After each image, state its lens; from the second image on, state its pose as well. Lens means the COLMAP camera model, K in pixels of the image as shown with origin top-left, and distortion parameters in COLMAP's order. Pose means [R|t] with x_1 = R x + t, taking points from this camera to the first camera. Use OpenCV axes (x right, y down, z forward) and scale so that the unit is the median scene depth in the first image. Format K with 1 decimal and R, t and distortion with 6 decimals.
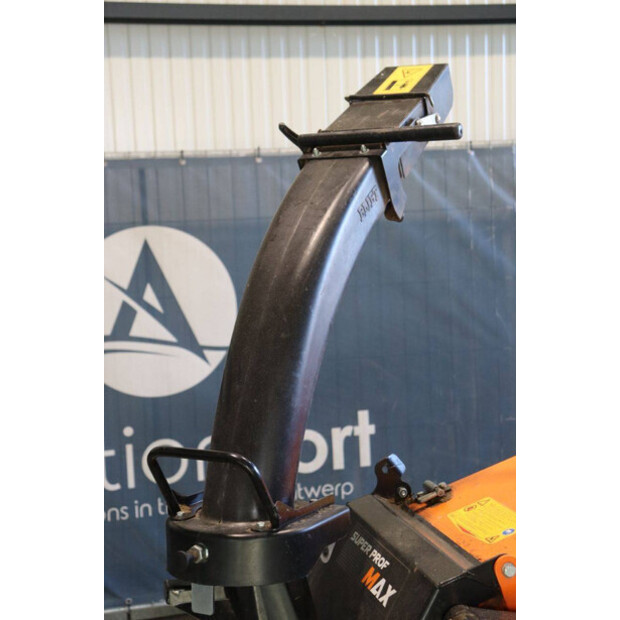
lens RADIAL K [[1127.8, 0, 306.7], [0, 1127.8, 307.7], [0, 0, 1]] dist [0.207214, 0.000000]
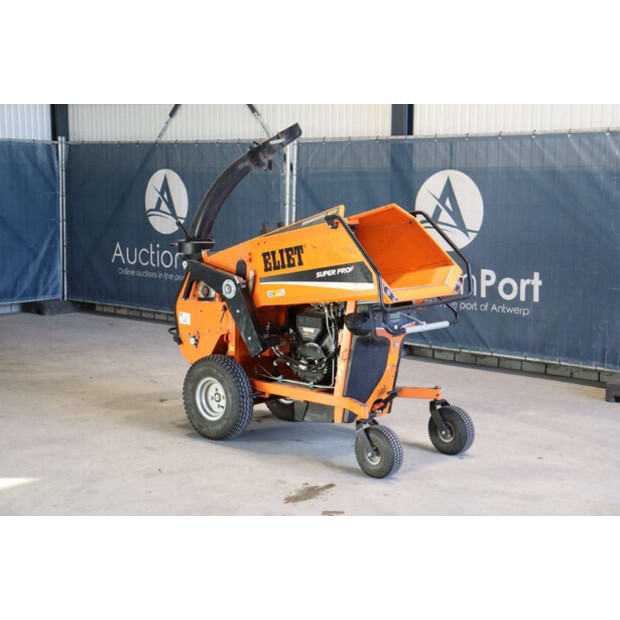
lens RADIAL K [[1073.1, 0, 309.3], [0, 1073.1, 306.5], [0, 0, 1]] dist [0.214293, 0.000000]
pose [[0.567813, 0.145248, -0.810241, 1.374783], [-0.090412, 0.989359, 0.113997, -0.025680], [0.818177, 0.008527, 0.574903, -0.367970]]
